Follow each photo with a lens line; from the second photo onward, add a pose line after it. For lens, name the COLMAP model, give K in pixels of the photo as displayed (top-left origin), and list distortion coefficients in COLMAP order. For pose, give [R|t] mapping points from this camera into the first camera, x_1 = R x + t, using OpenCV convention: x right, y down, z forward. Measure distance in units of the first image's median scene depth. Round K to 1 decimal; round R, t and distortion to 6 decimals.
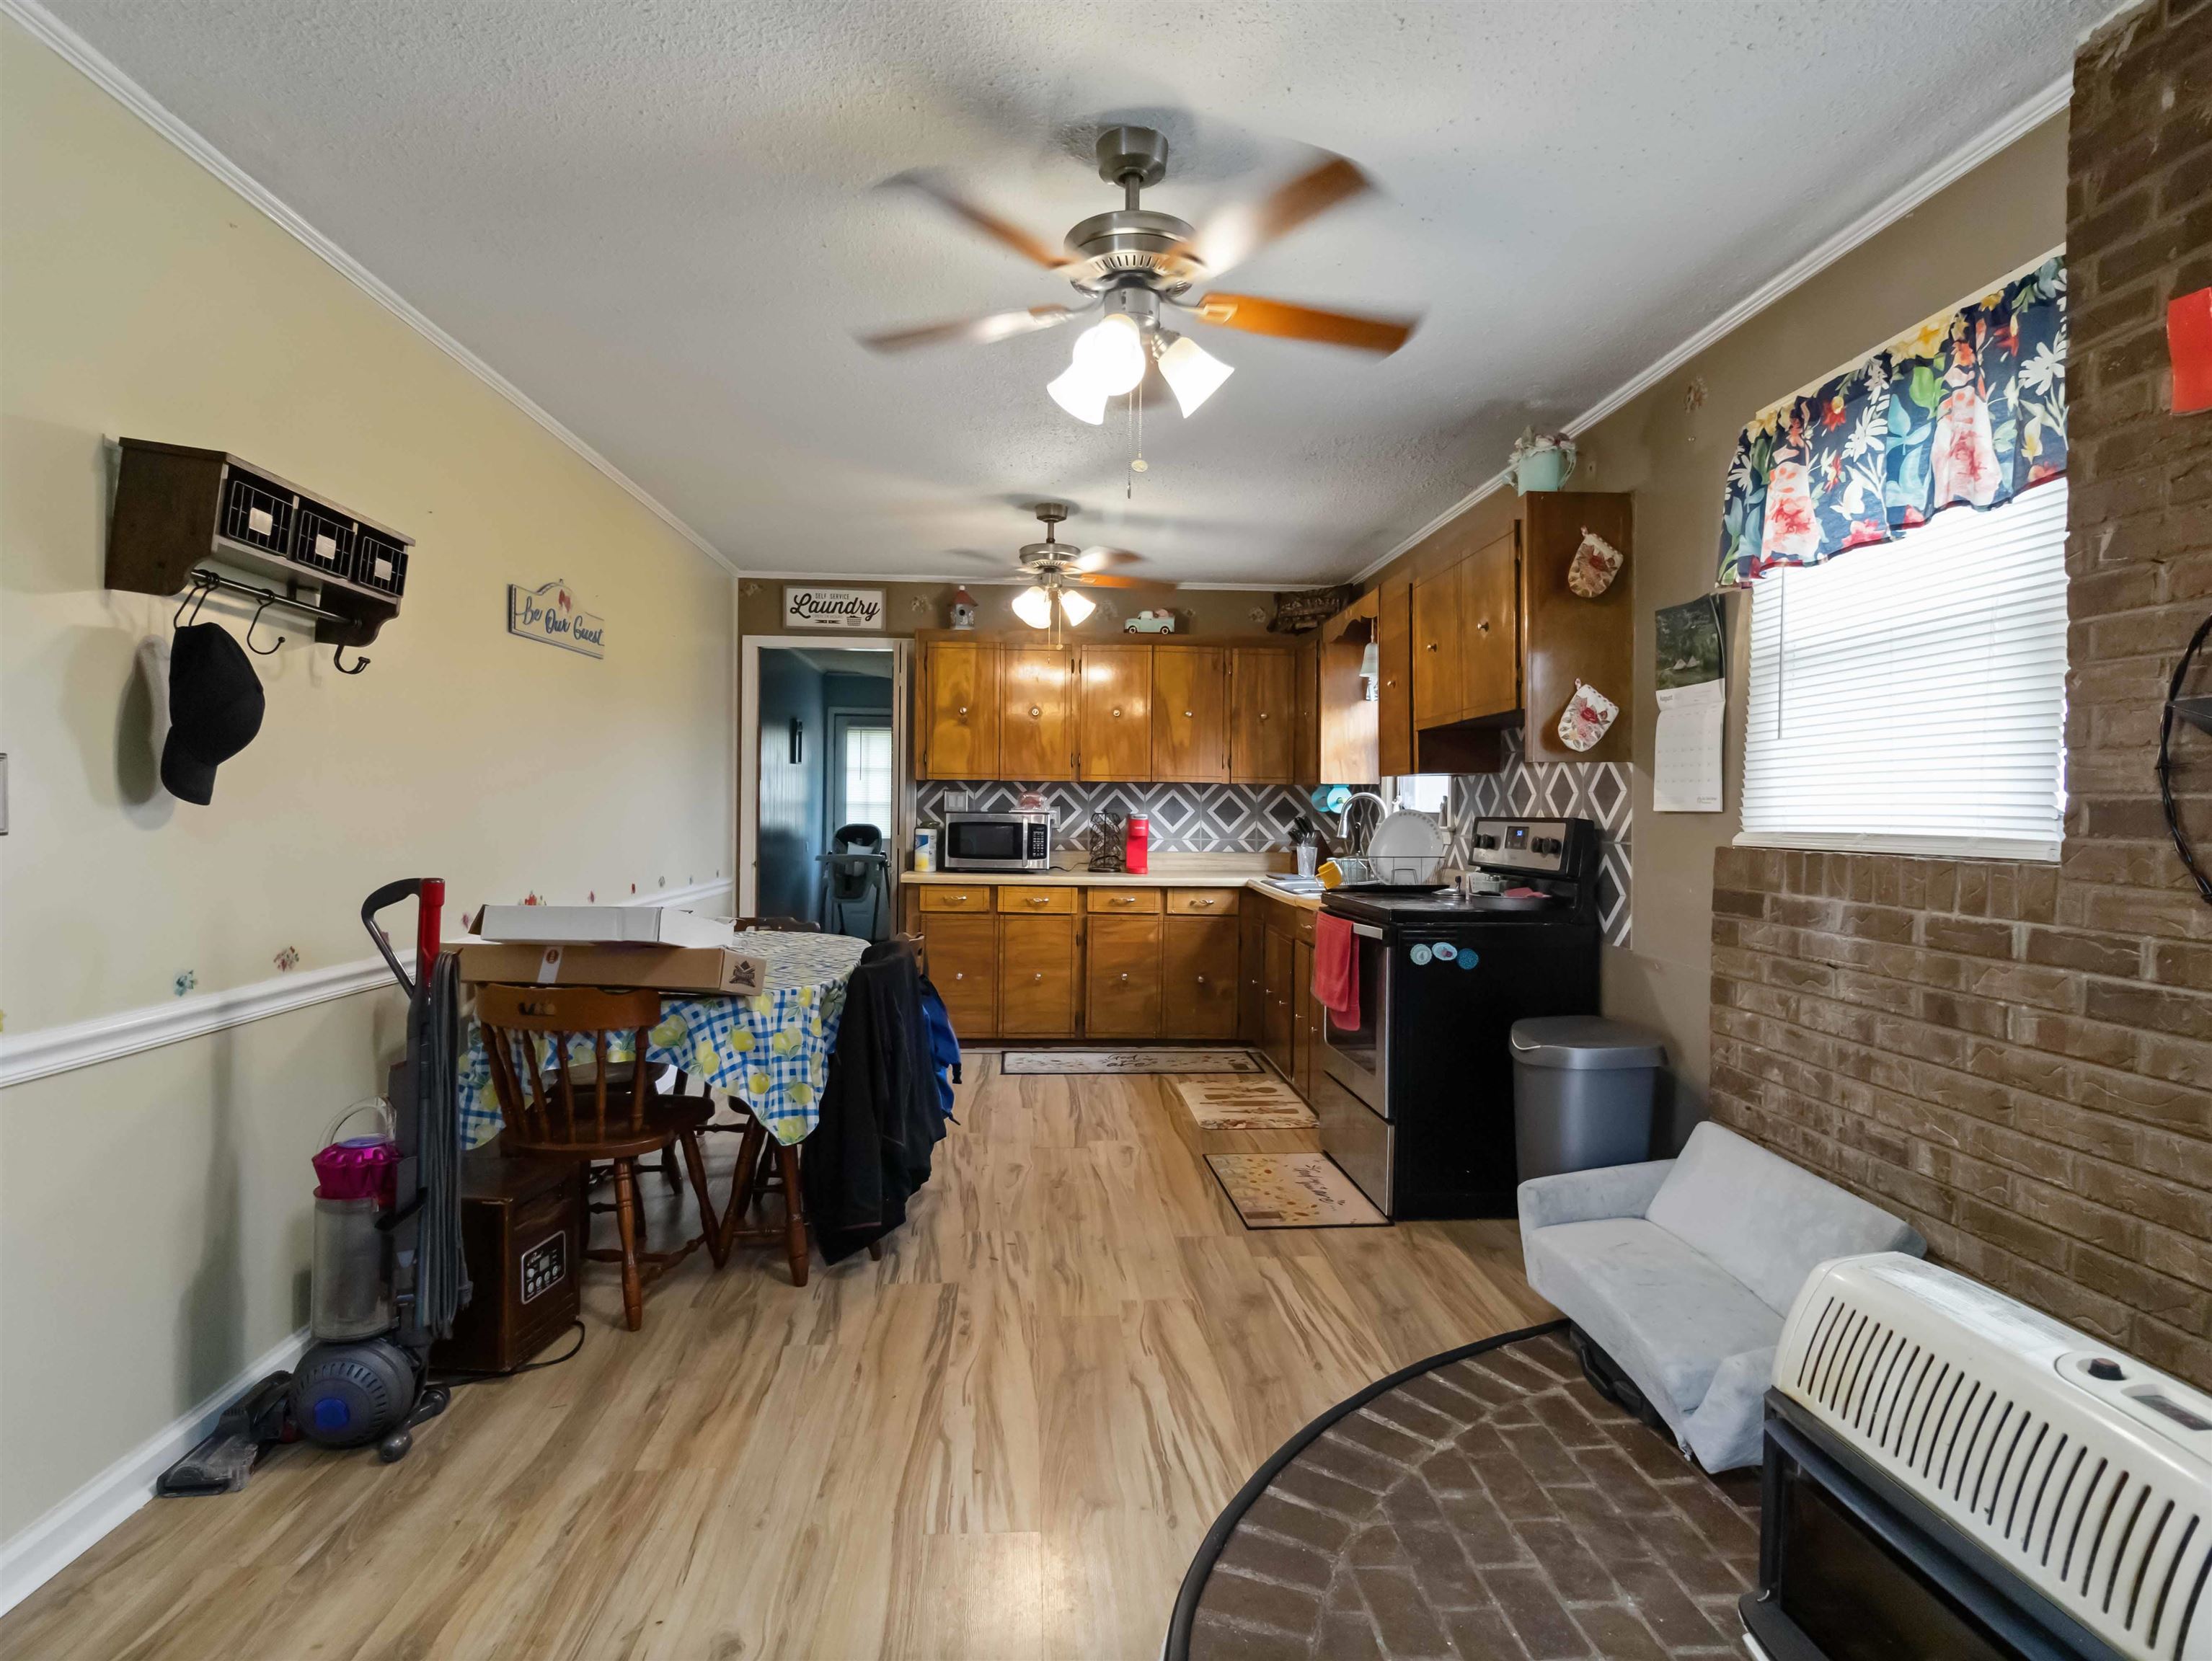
lens RADIAL K [[1187.3, 0, 1108.9], [0, 1187.3, 823.2], [0, 0, 1]] dist [0.000434, -0.000860]
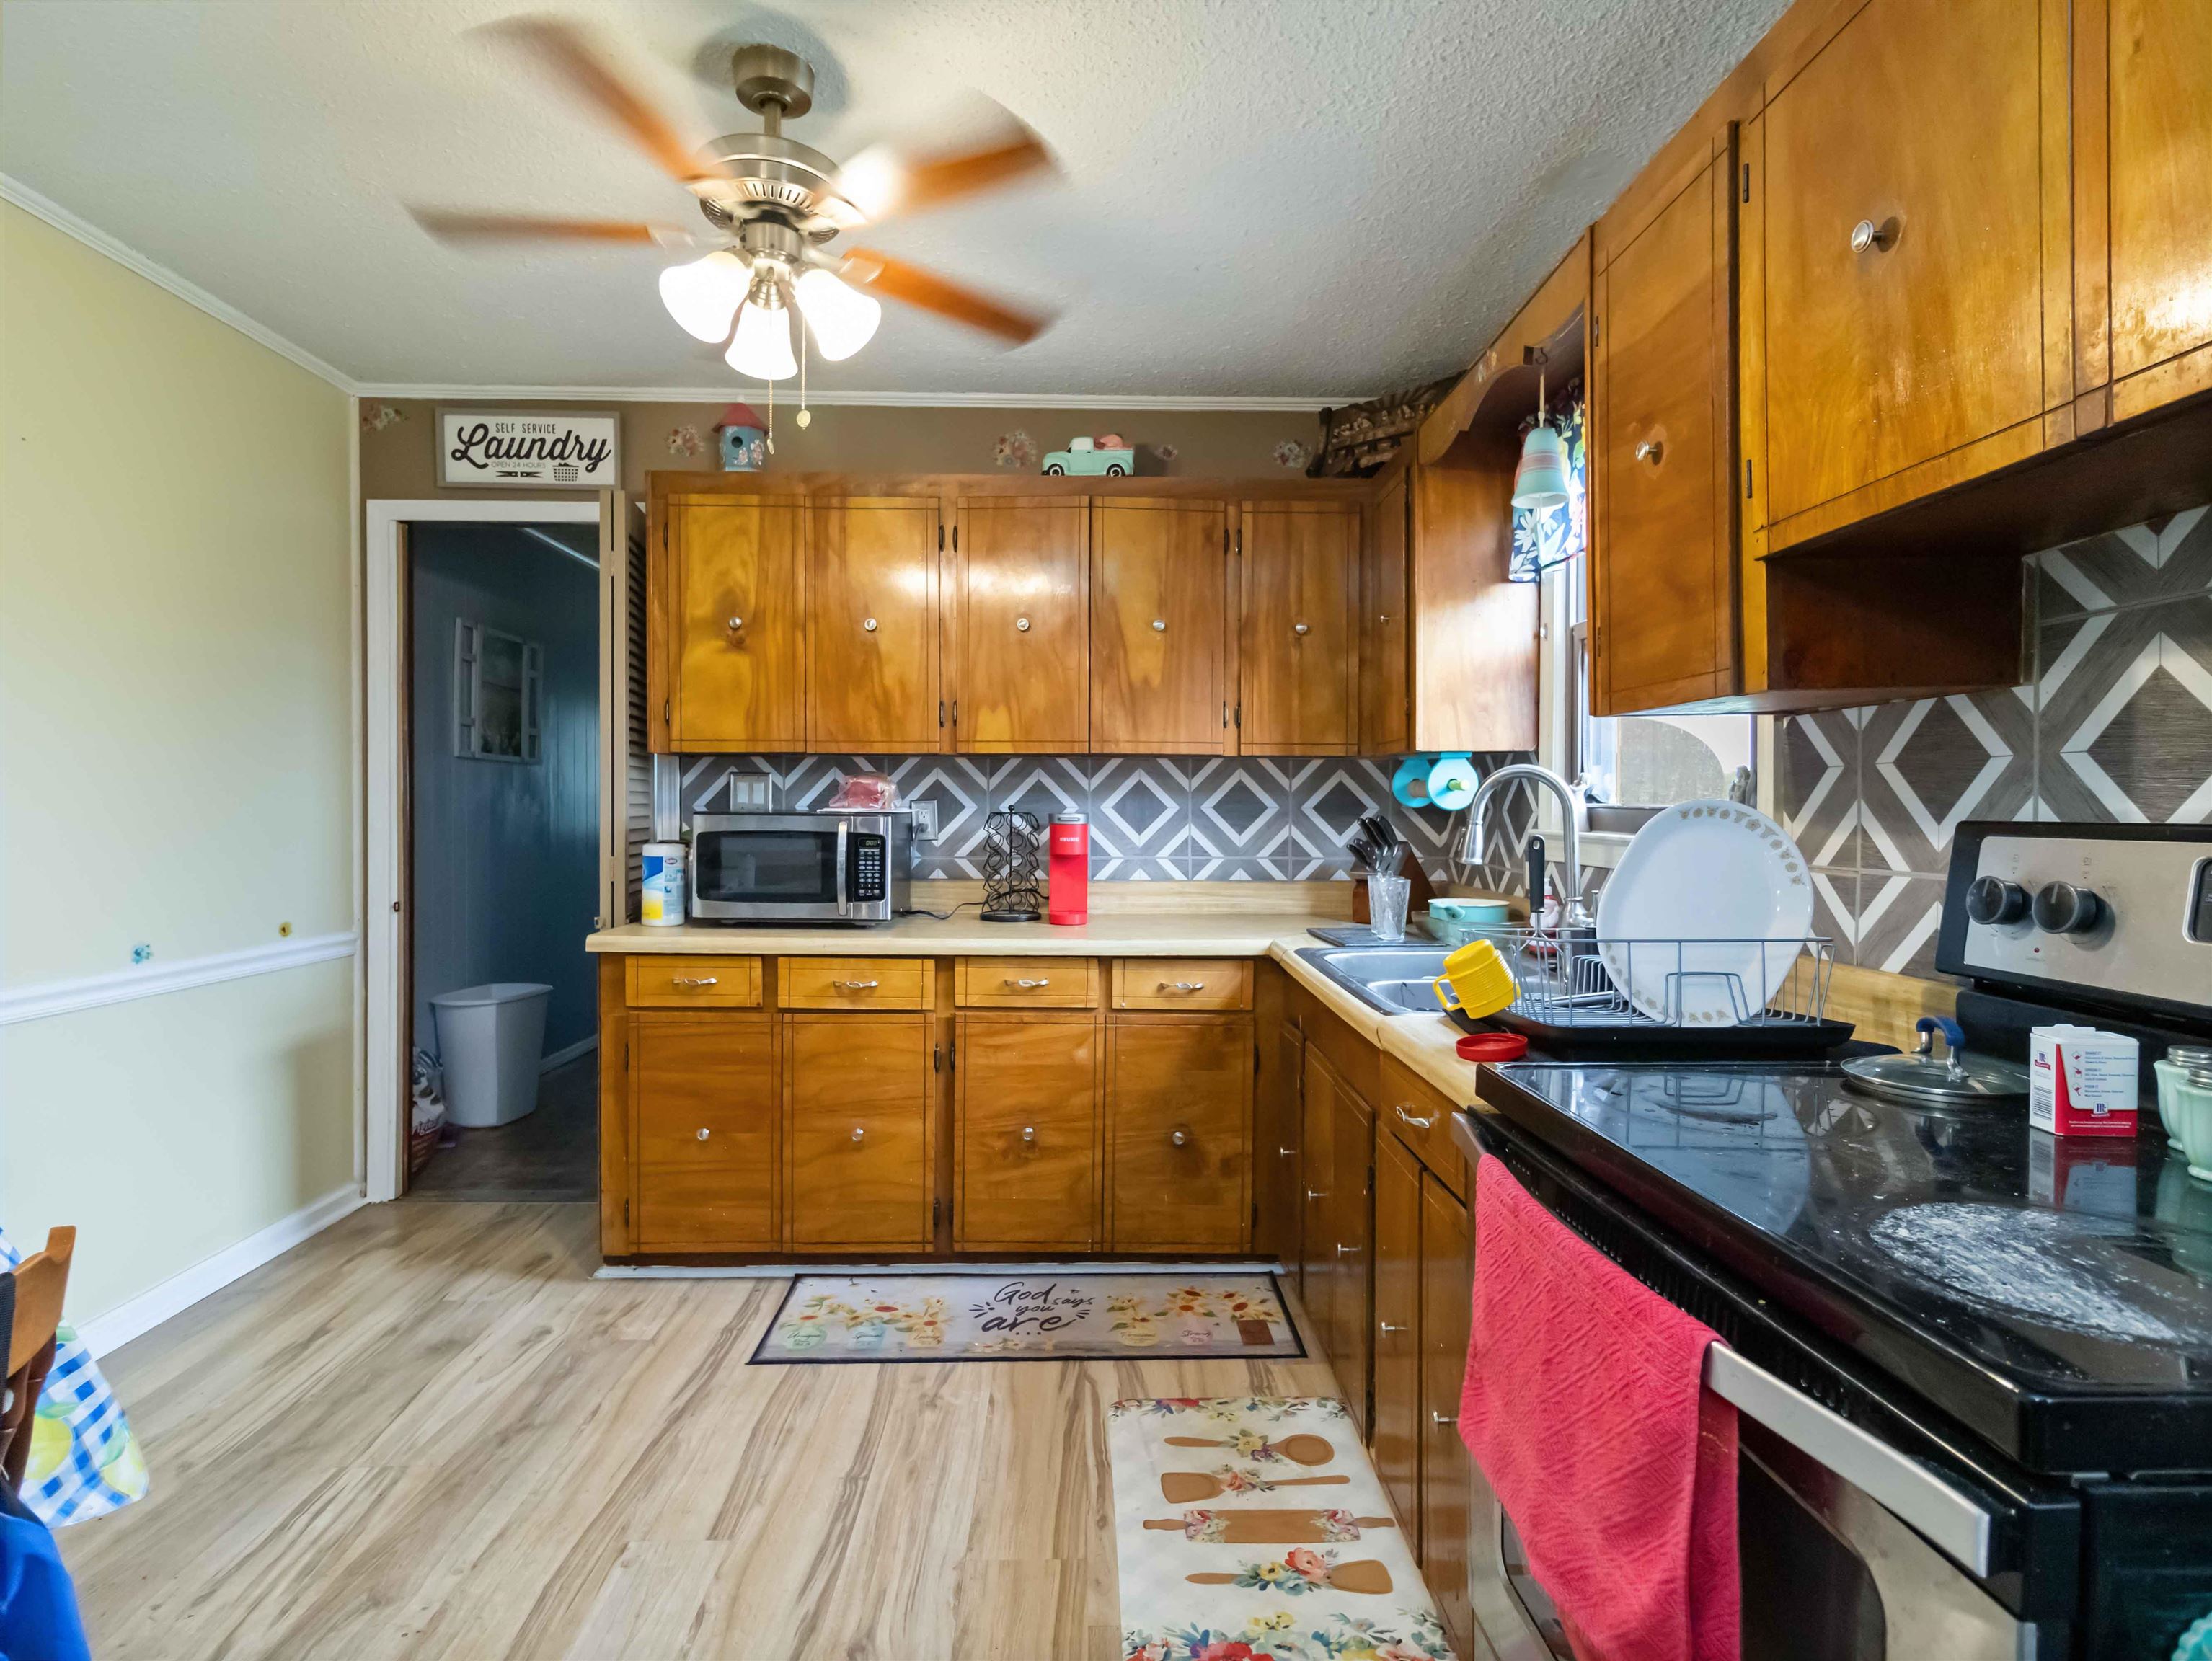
lens RADIAL K [[1187.3, 0, 1101.7], [0, 1187.3, 821.7], [0, 0, 1]] dist [0.000434, -0.000860]
pose [[0.998971, -0.006230, -0.044913, 0.064983], [0.006376, 0.999975, 0.003103, -0.005673], [0.044893, -0.003386, 0.998986, 0.468961]]
